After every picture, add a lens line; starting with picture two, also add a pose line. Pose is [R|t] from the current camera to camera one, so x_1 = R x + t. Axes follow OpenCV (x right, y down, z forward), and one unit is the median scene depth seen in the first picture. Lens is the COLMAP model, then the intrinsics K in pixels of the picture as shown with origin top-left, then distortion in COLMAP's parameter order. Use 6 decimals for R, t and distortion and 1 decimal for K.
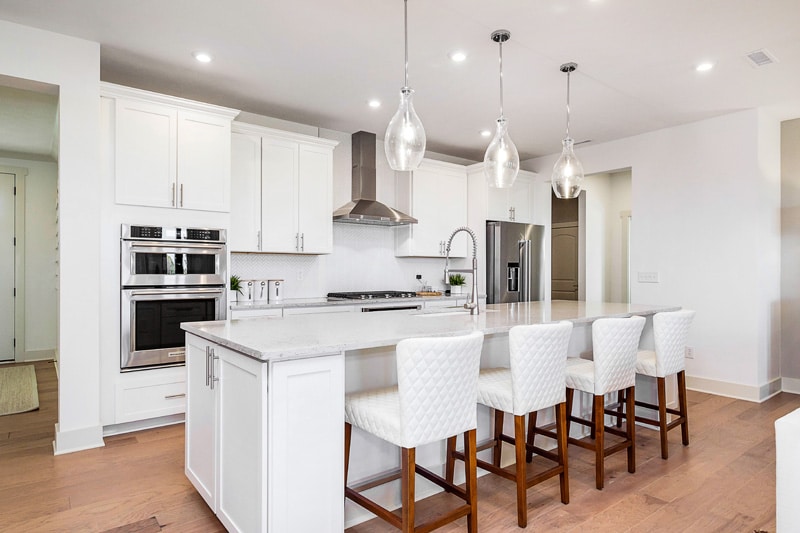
lens RADIAL K [[477.6, 0, 399.7], [0, 477.6, 266.6], [0, 0, 1]] dist [-0.004122, 0.000049]
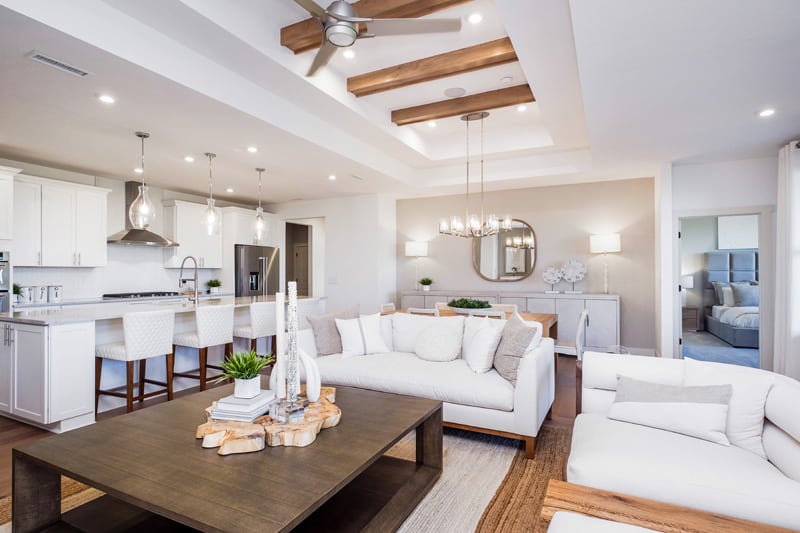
lens RADIAL K [[381.1, 0, 401.5], [0, 381.1, 271.5], [0, 0, 1]] dist [0.003400, -0.000130]
pose [[0.887338, 0.000423, 0.461119, 0.119598], [-0.002587, 0.999988, 0.004062, -0.020518], [-0.461112, -0.004798, 0.887329, -0.440929]]
